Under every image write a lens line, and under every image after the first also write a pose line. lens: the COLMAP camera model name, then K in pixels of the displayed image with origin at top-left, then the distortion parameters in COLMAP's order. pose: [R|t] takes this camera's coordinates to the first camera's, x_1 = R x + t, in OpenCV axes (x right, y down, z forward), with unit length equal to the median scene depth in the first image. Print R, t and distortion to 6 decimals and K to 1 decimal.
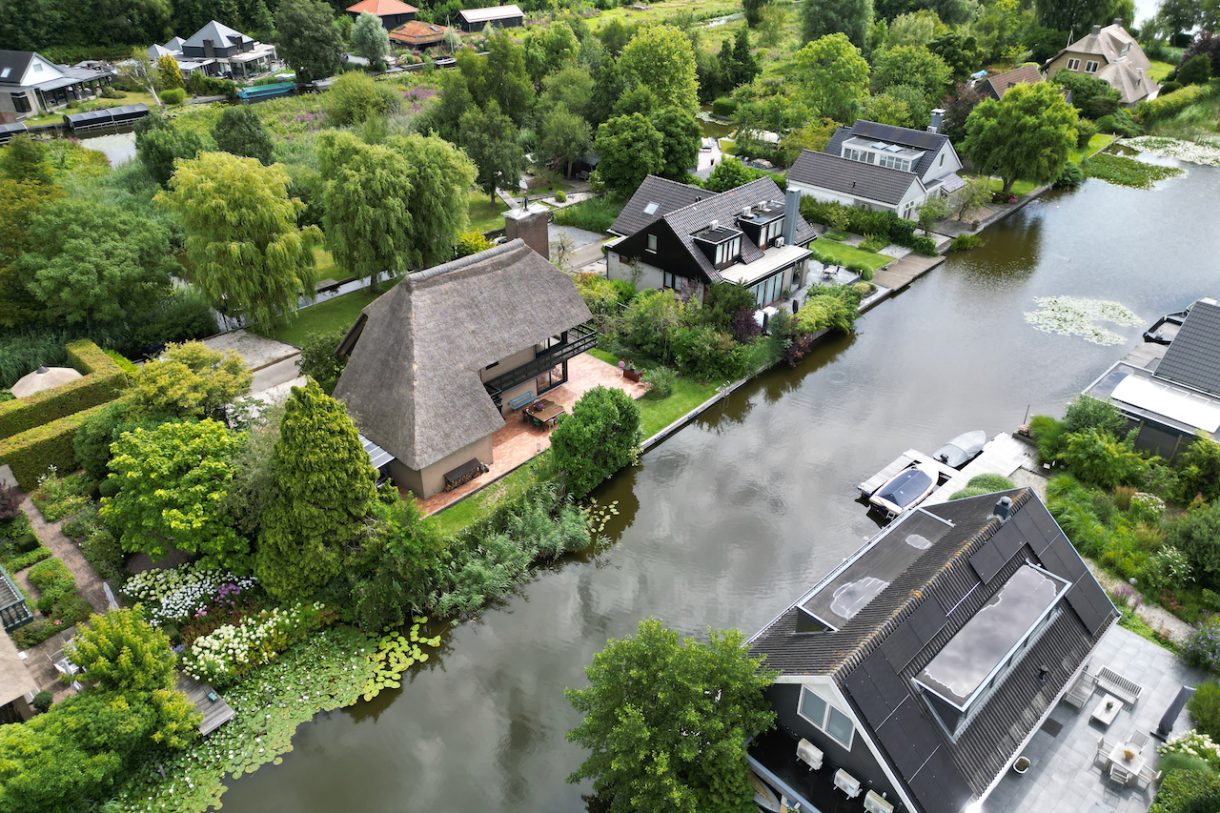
lens RADIAL K [[859.3, 0, 610.0], [0, 859.3, 406.5], [0, 0, 1]] dist [0.080838, -0.080484]
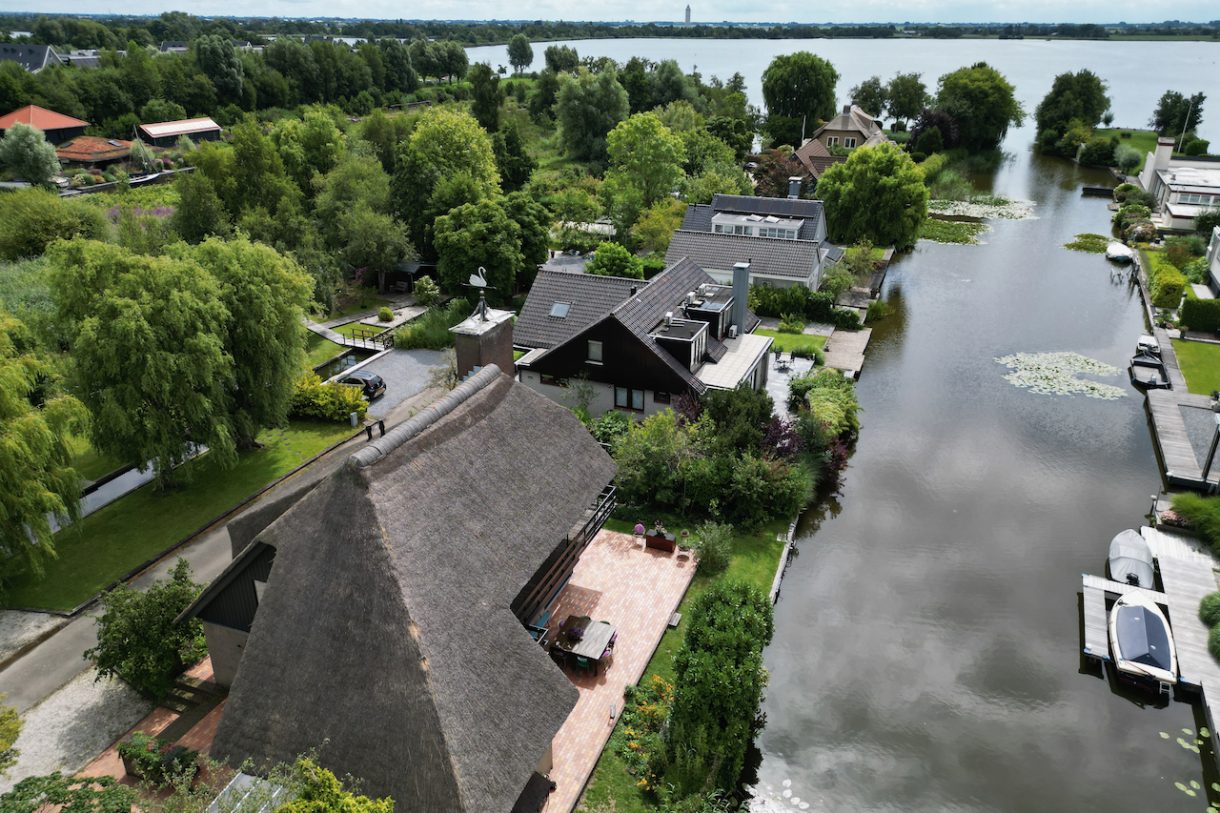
lens RADIAL K [[850.4, 0, 610.0], [0, 850.4, 406.5], [0, 0, 1]] dist [0.093474, -0.094780]
pose [[0.930577, -0.150138, 0.333895, -0.171752], [0.191722, 0.976831, -0.095097, -0.067366], [-0.311881, 0.152510, 0.937801, 0.300316]]
